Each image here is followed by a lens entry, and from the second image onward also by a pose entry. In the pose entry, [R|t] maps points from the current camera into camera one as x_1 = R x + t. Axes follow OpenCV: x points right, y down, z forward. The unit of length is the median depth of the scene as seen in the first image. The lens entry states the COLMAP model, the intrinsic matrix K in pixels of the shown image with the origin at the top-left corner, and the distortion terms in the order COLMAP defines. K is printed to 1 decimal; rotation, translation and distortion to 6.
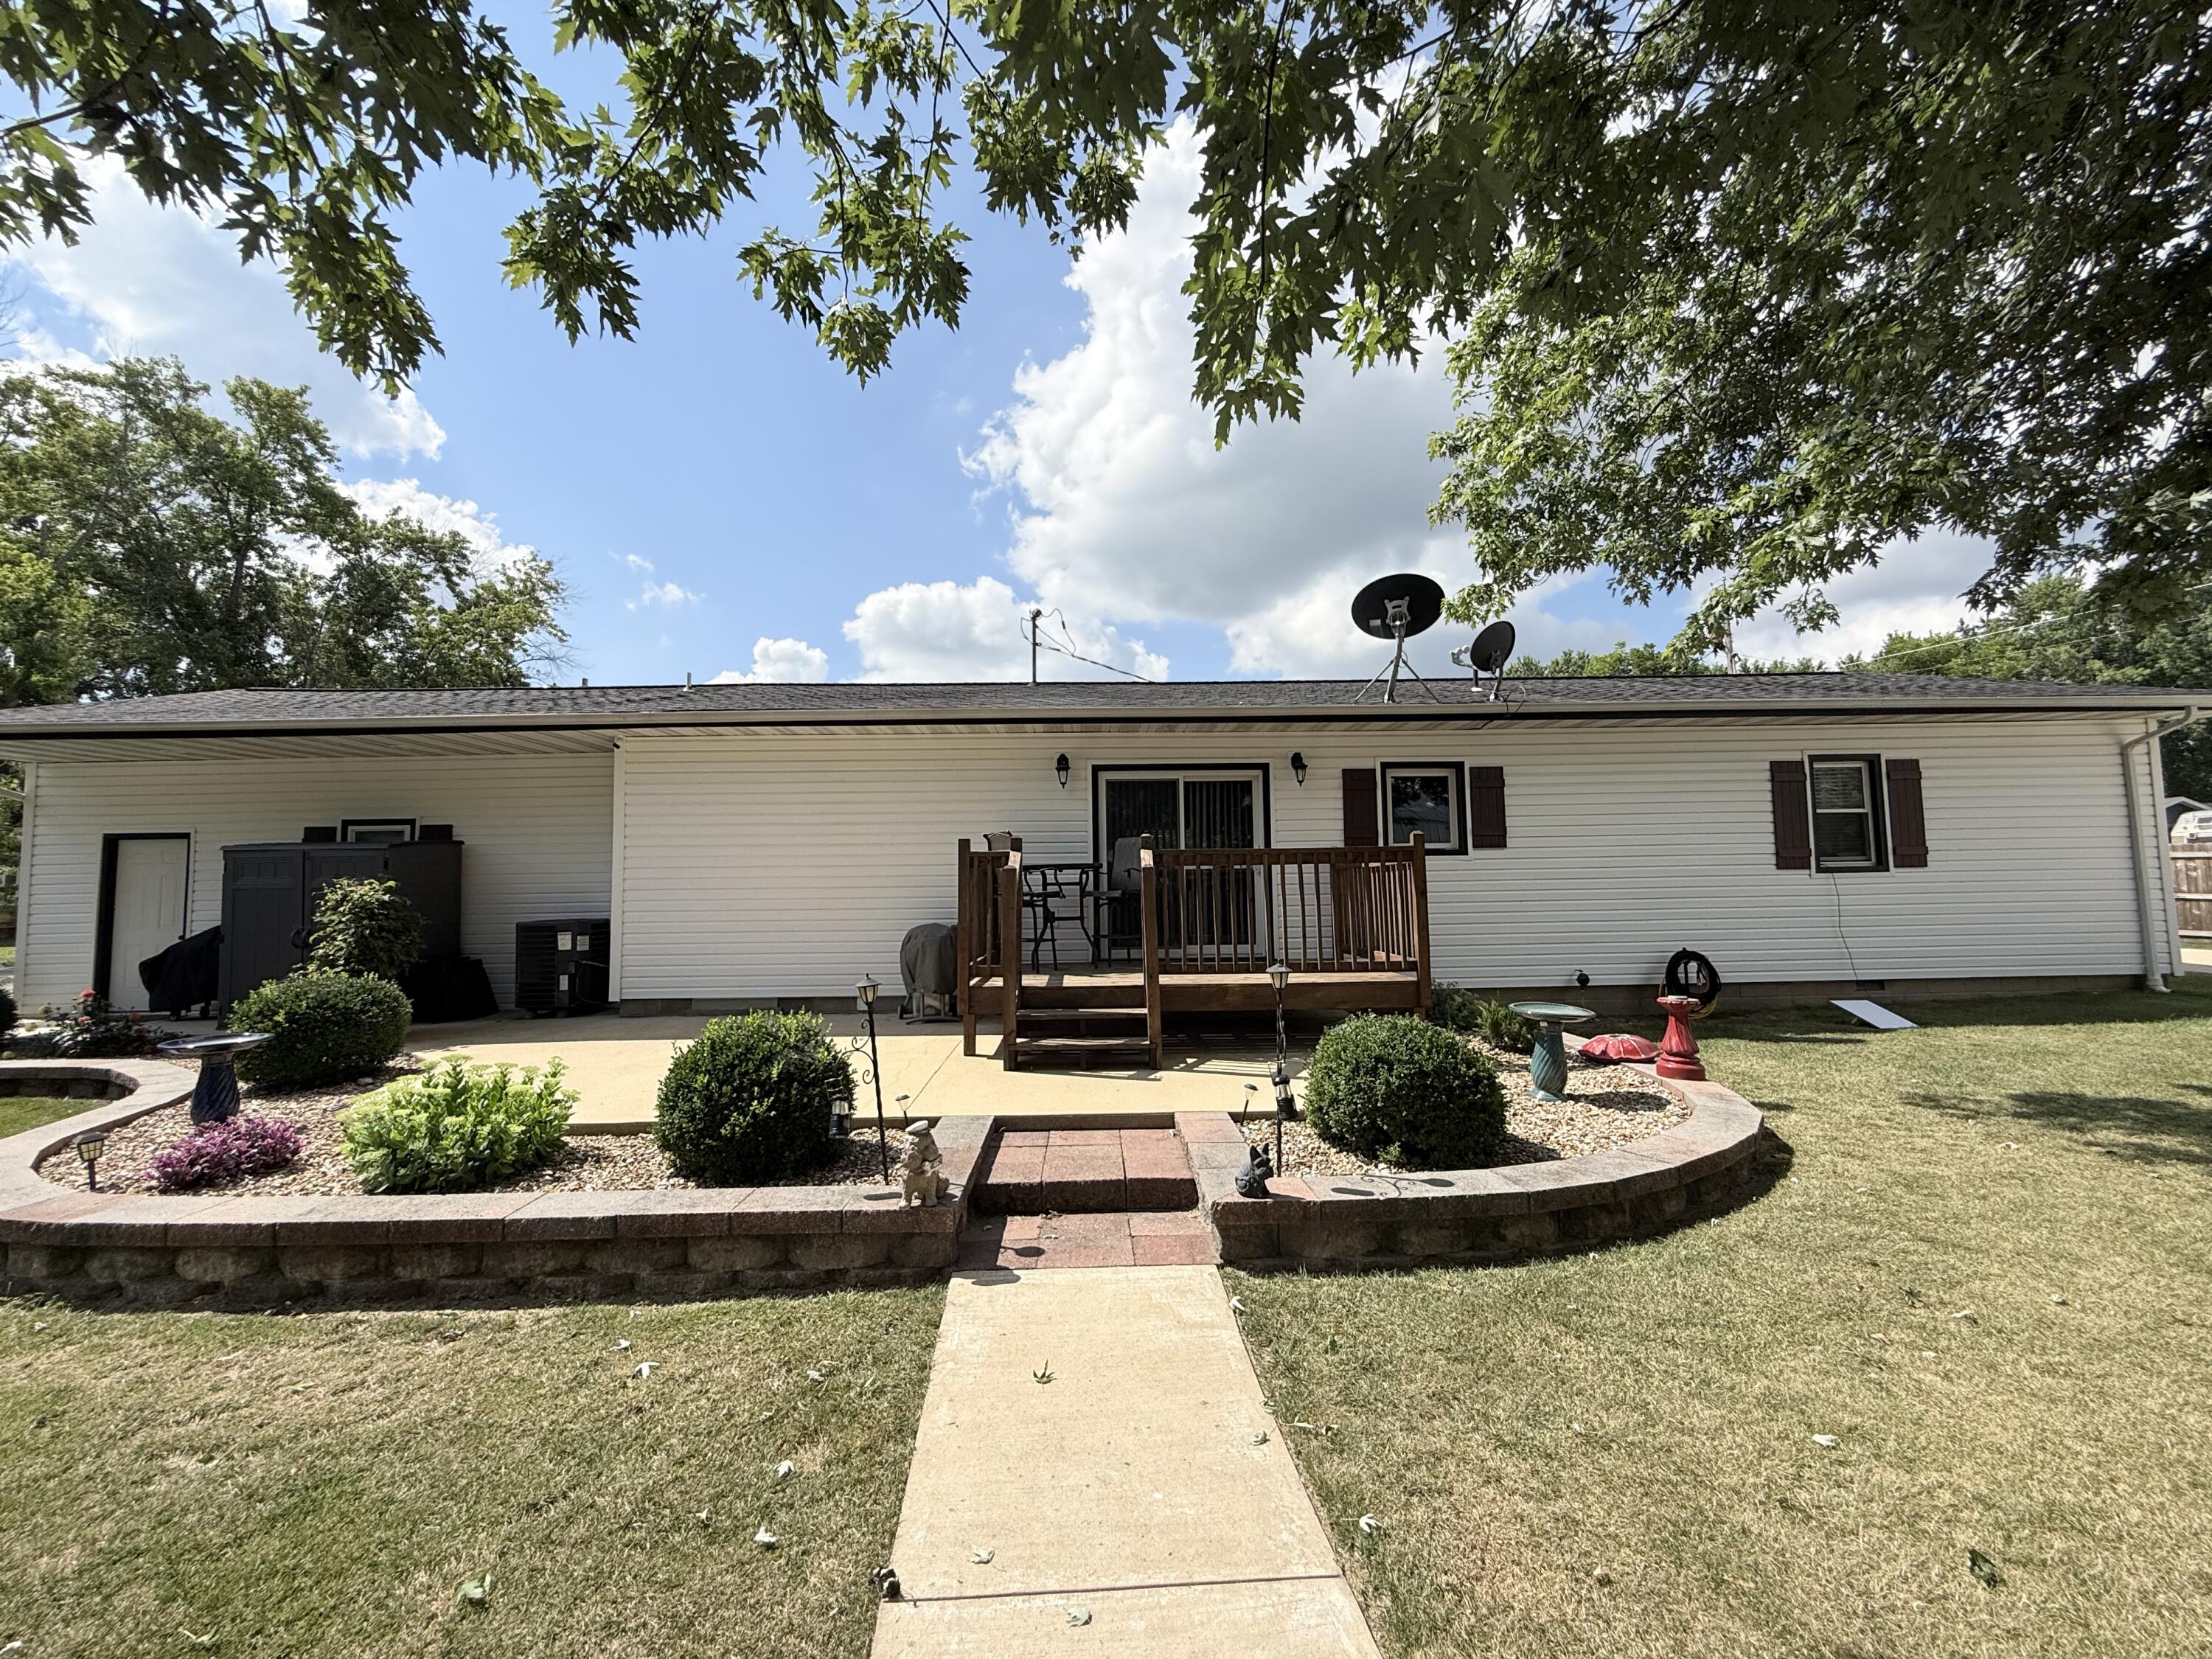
lens RADIAL K [[884.9, 0, 1107.4], [0, 884.9, 840.1], [0, 0, 1]] dist [-0.000039, 0.000284]
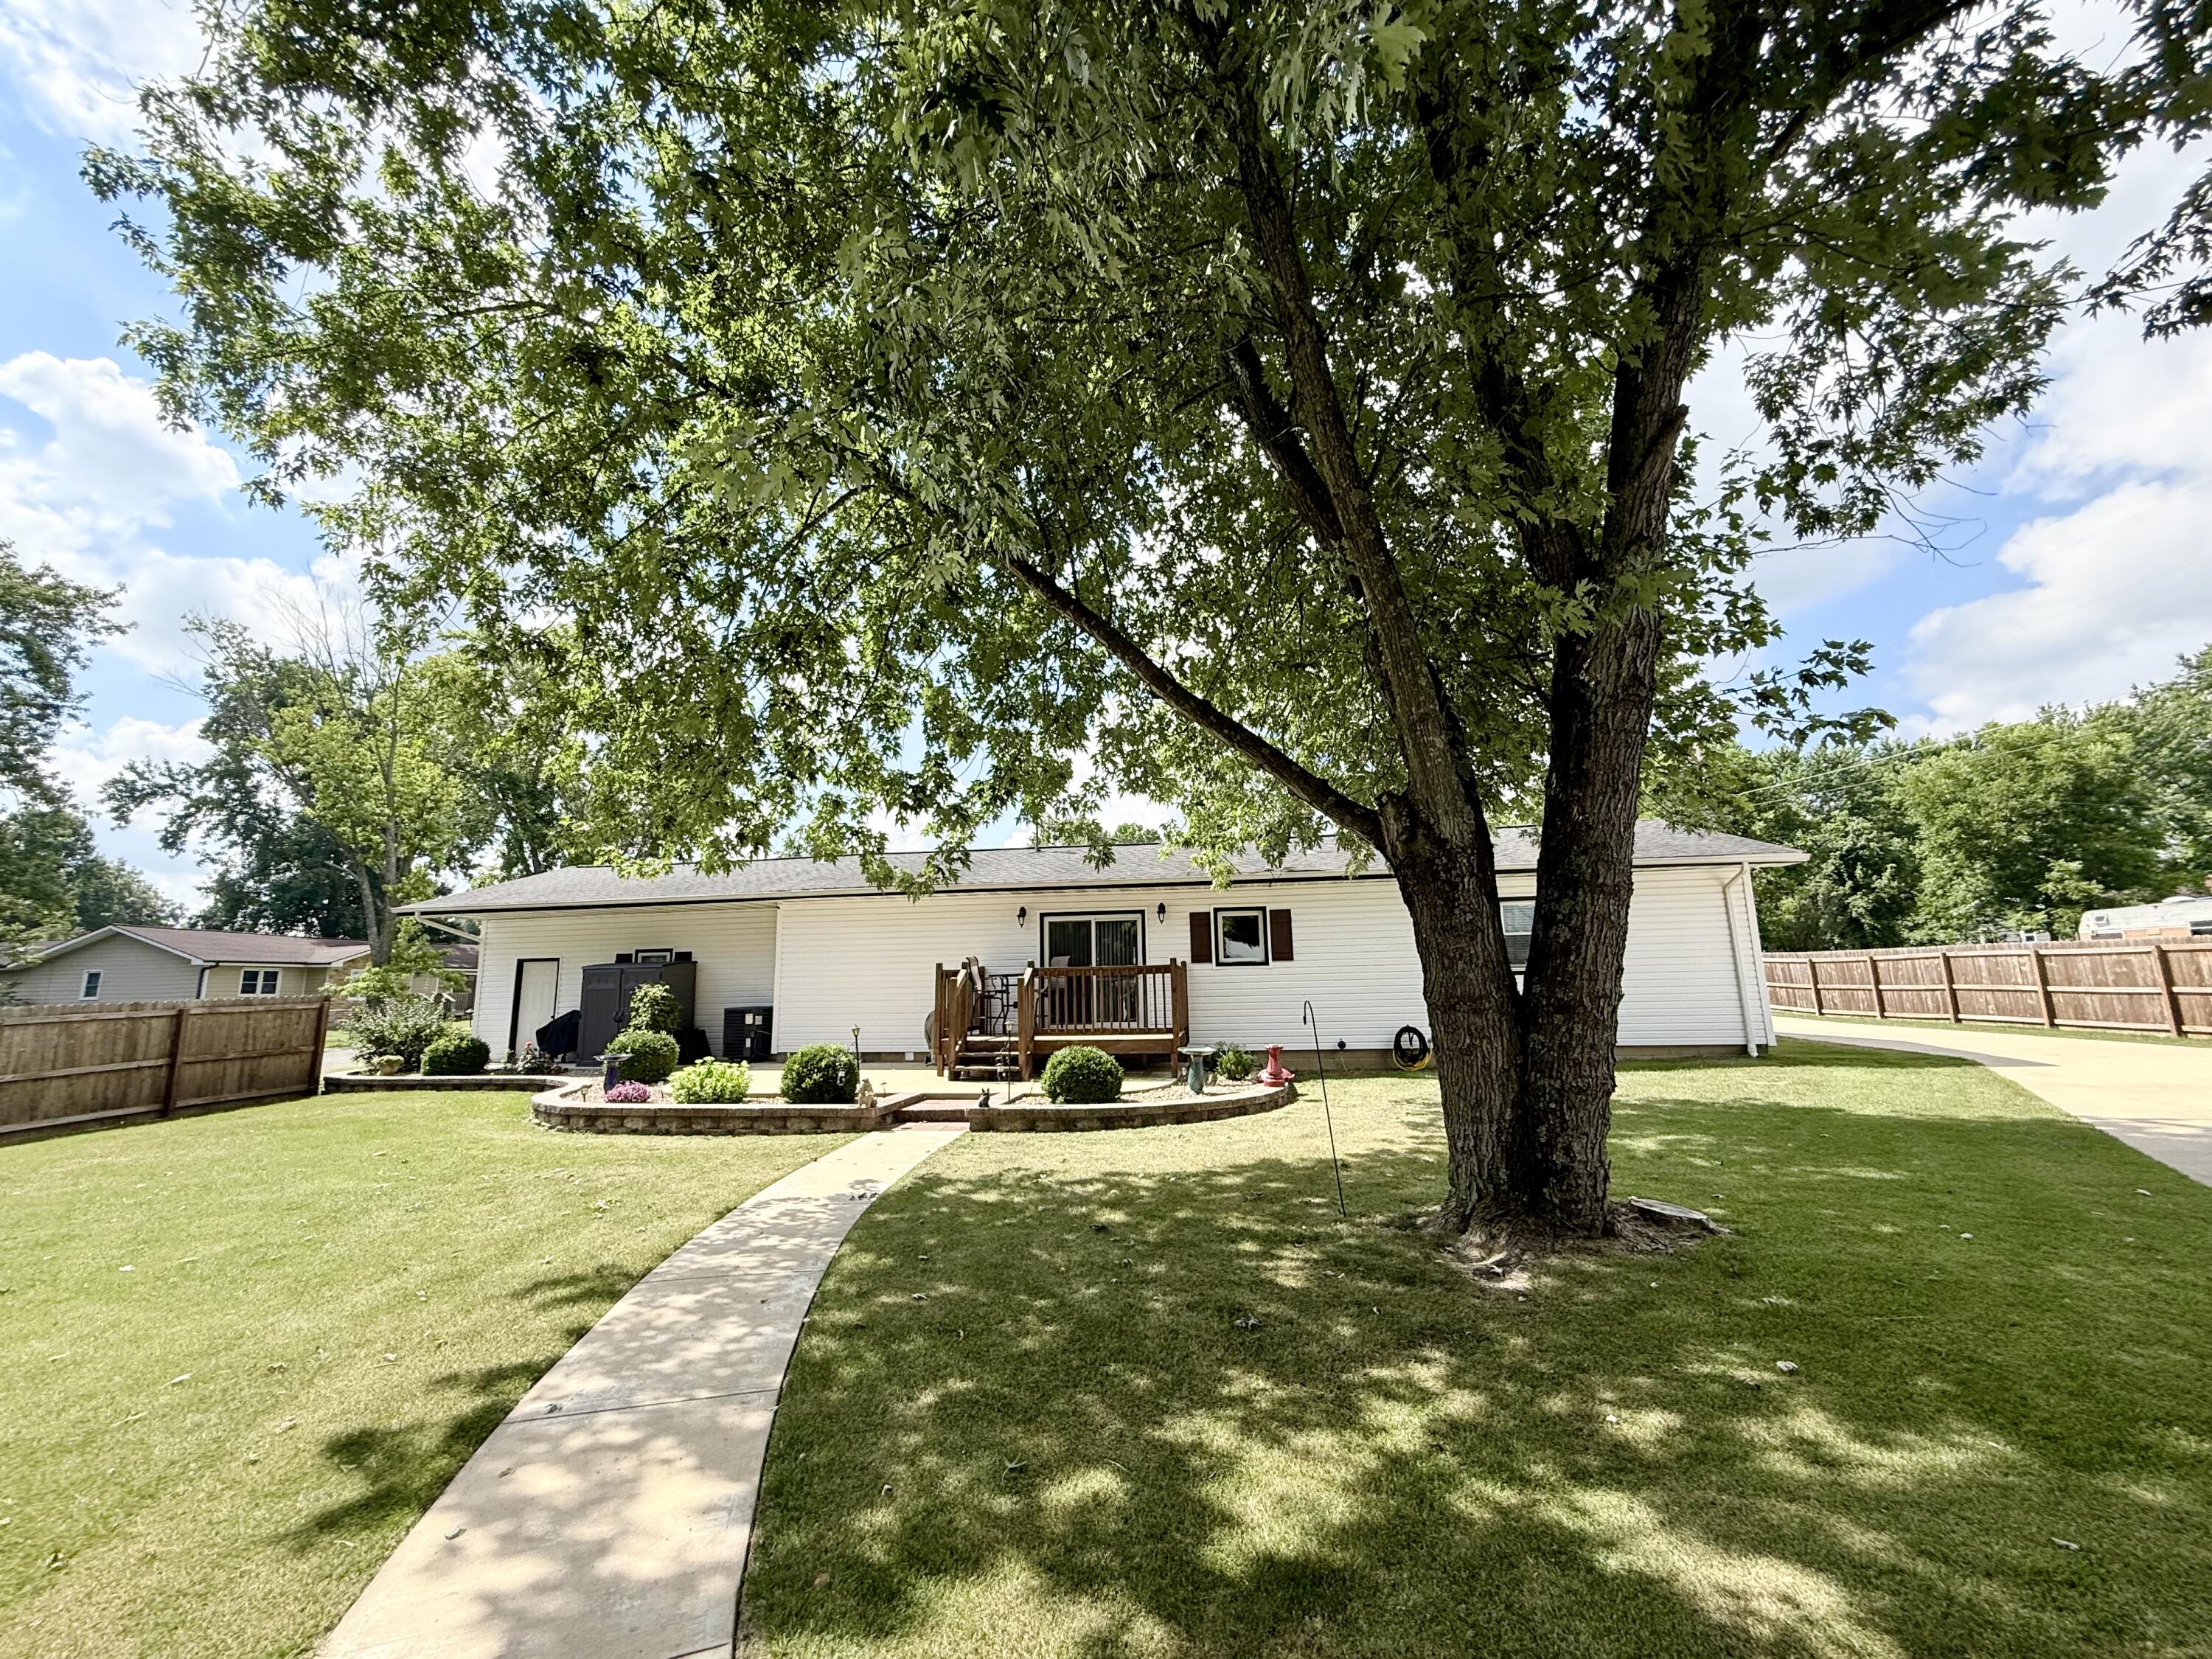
lens RADIAL K [[884.9, 0, 1104.8], [0, 884.9, 824.7], [0, 0, 1]] dist [-0.000039, 0.000284]
pose [[0.984907, -0.035123, -0.169481, 0.397396], [0.014512, 0.992503, -0.121352, -0.045866], [0.172473, 0.117061, 0.978034, -0.648155]]
